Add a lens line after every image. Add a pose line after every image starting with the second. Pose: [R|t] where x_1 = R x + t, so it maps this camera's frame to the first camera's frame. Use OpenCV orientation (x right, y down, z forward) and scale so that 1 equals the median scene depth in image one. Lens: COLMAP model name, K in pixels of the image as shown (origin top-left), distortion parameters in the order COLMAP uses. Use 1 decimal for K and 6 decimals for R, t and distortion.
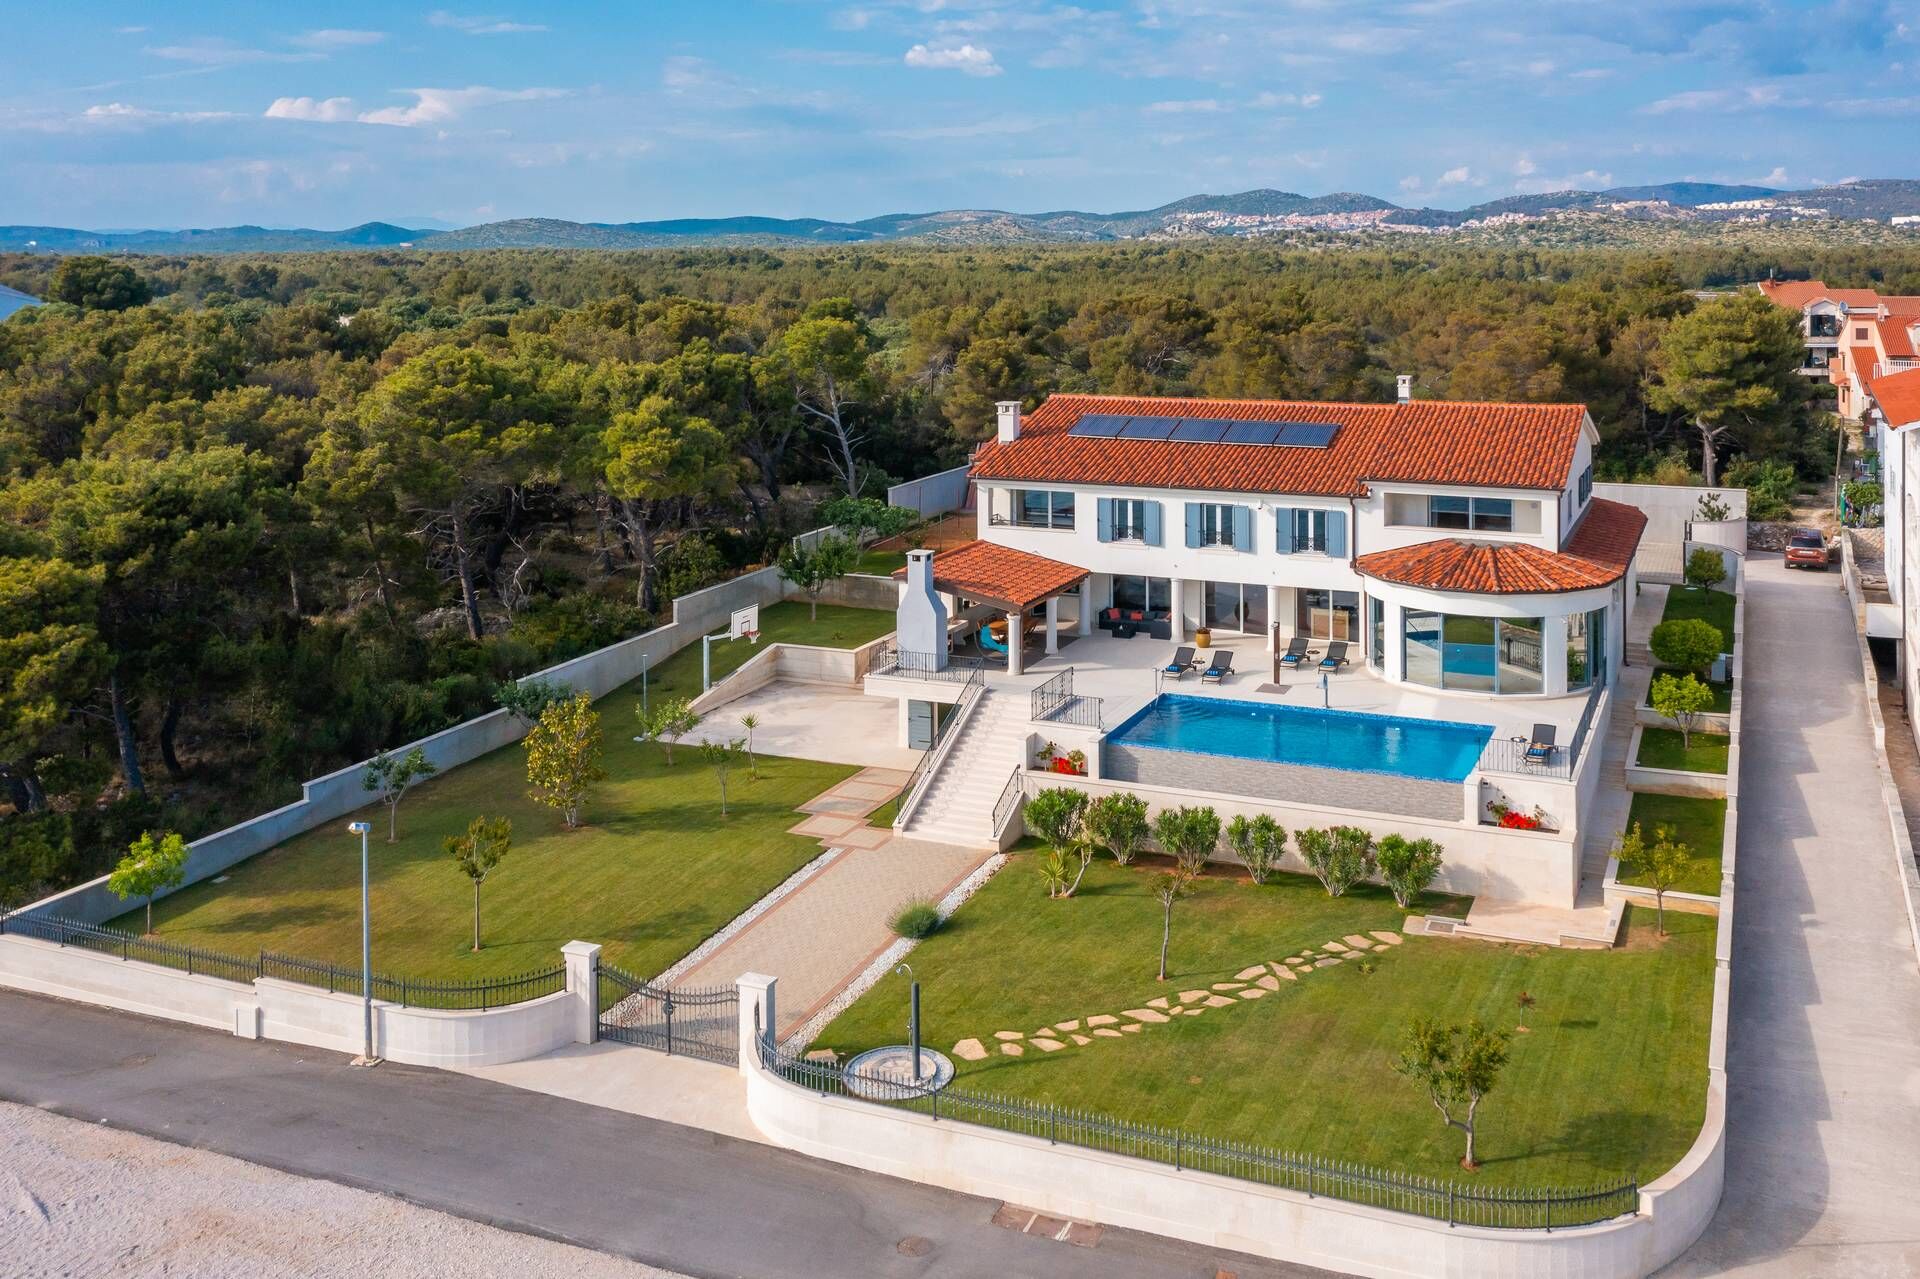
lens RADIAL K [[1721.2, 0, 1026.6], [0, 1721.2, 379.4], [0, 0, 1]] dist [-0.001452, 0.002896]
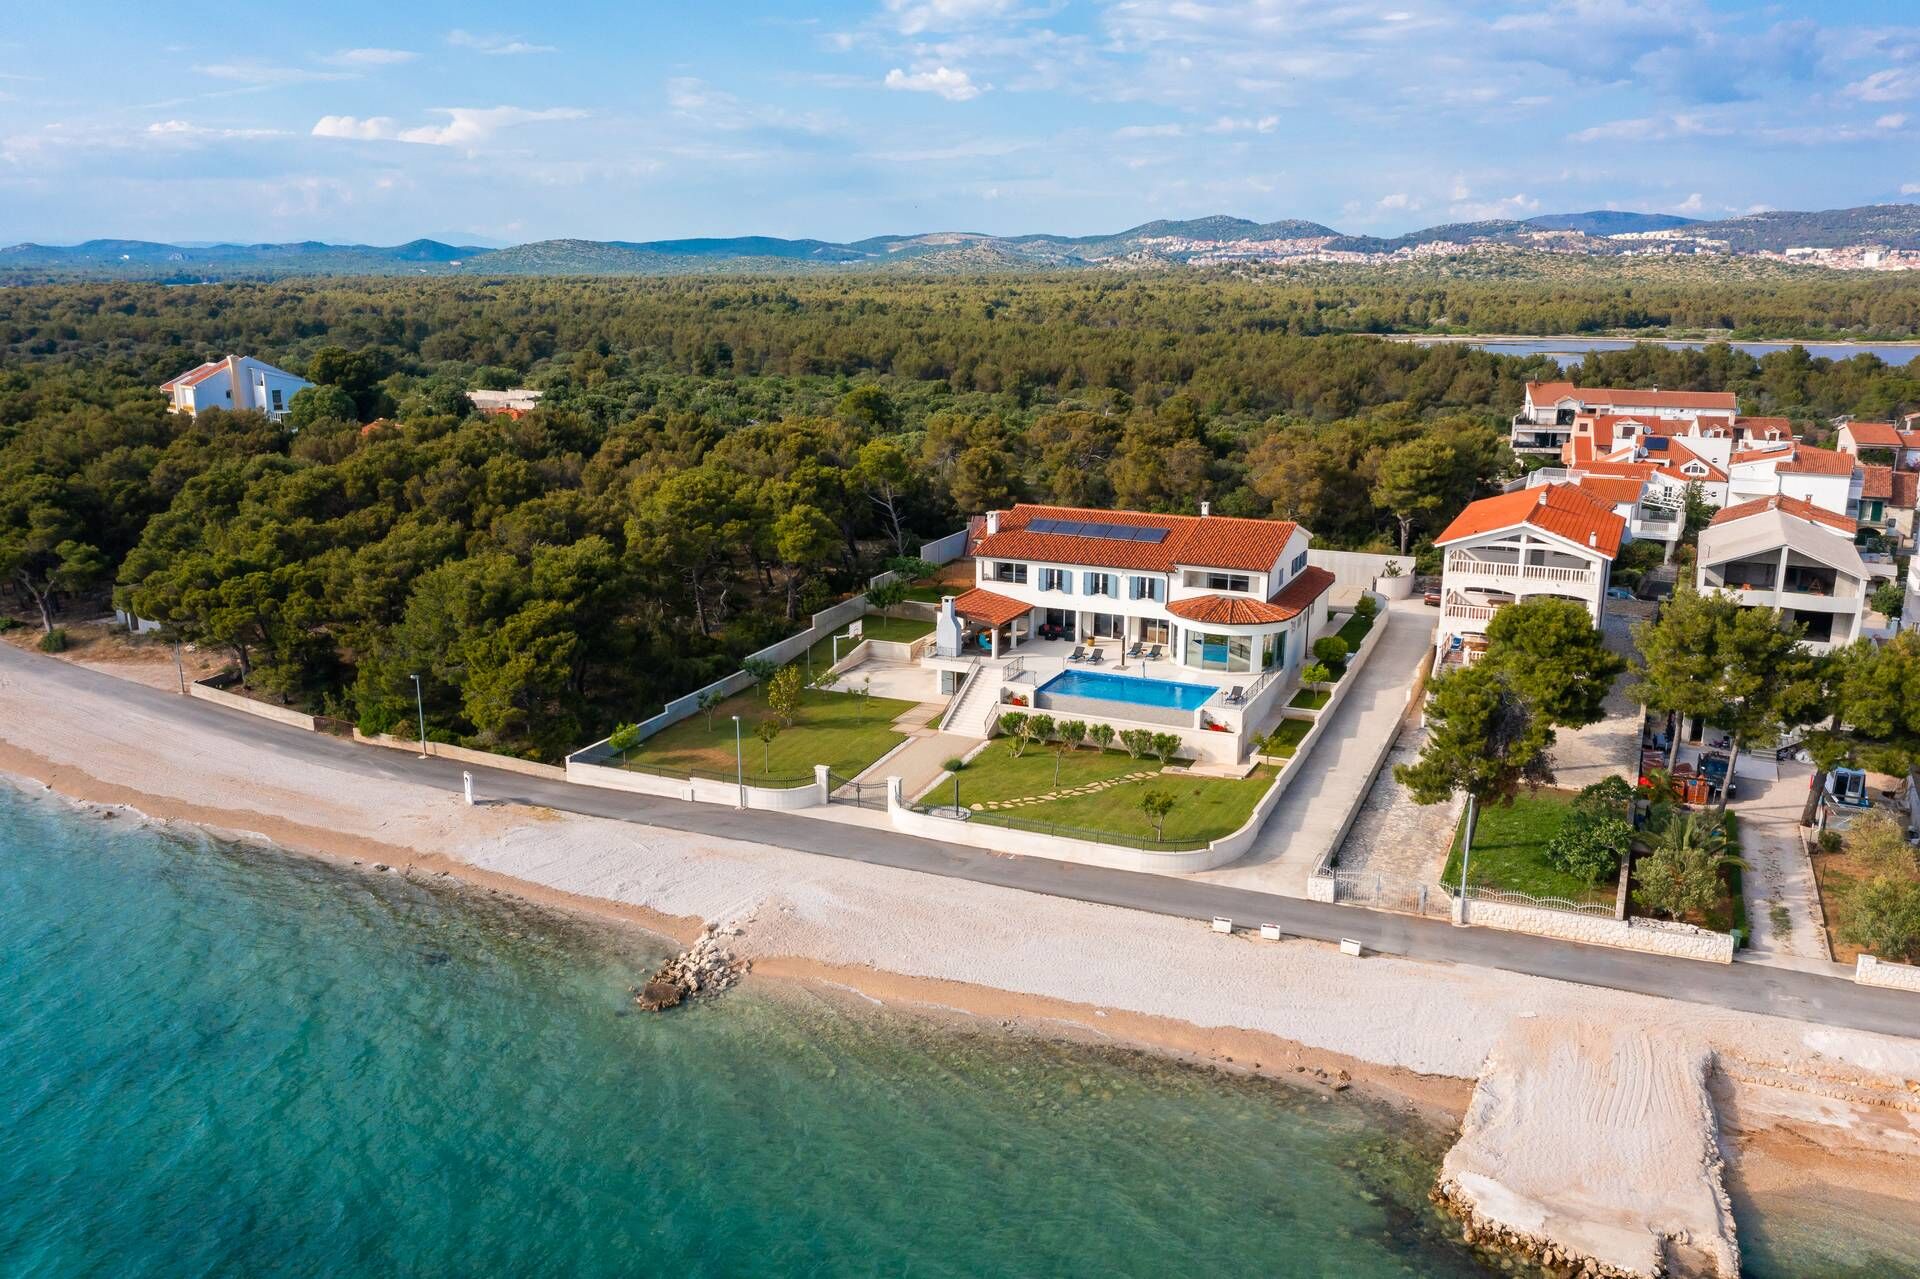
lens RADIAL K [[1476.3, 0, 969.8], [0, 1476.3, 797.7], [0, 0, 1]] dist [-0.001901, 0.000475]
pose [[0.999725, 0.016434, -0.016739, -0.004063], [-0.011331, 0.963119, 0.268836, -0.122264], [0.020540, -0.268573, 0.963040, -0.636164]]
